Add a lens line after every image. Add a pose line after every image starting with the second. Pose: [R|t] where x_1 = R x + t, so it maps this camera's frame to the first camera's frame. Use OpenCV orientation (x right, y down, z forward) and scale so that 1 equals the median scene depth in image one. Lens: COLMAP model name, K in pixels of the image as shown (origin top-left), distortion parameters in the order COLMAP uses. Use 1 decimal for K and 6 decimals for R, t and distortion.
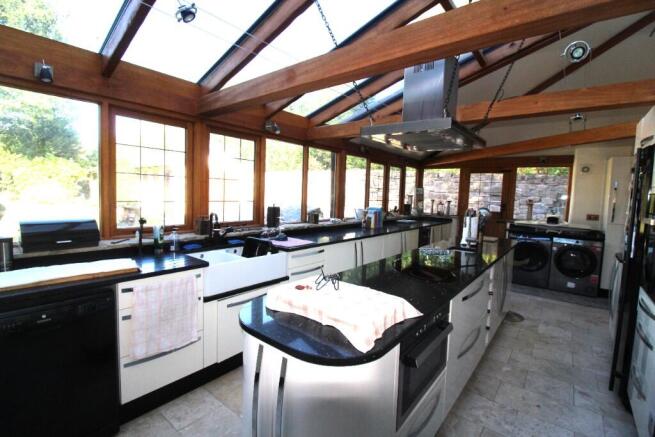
lens RADIAL K [[301.3, 0, 327.5], [0, 301.3, 218.5], [0, 0, 1]] dist [-0.001404, -0.014129]
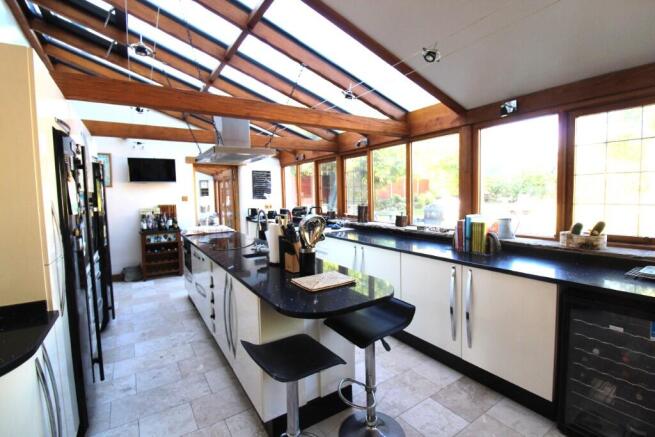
lens RADIAL K [[301.3, 0, 327.5], [0, 301.3, 218.5], [0, 0, 1]] dist [-0.018849, -0.000281]
pose [[-0.305275, 0.045062, -0.951197, 1.476161], [-0.075492, 0.994591, 0.071346, -0.092218], [0.949267, 0.093588, -0.300222, 1.759108]]
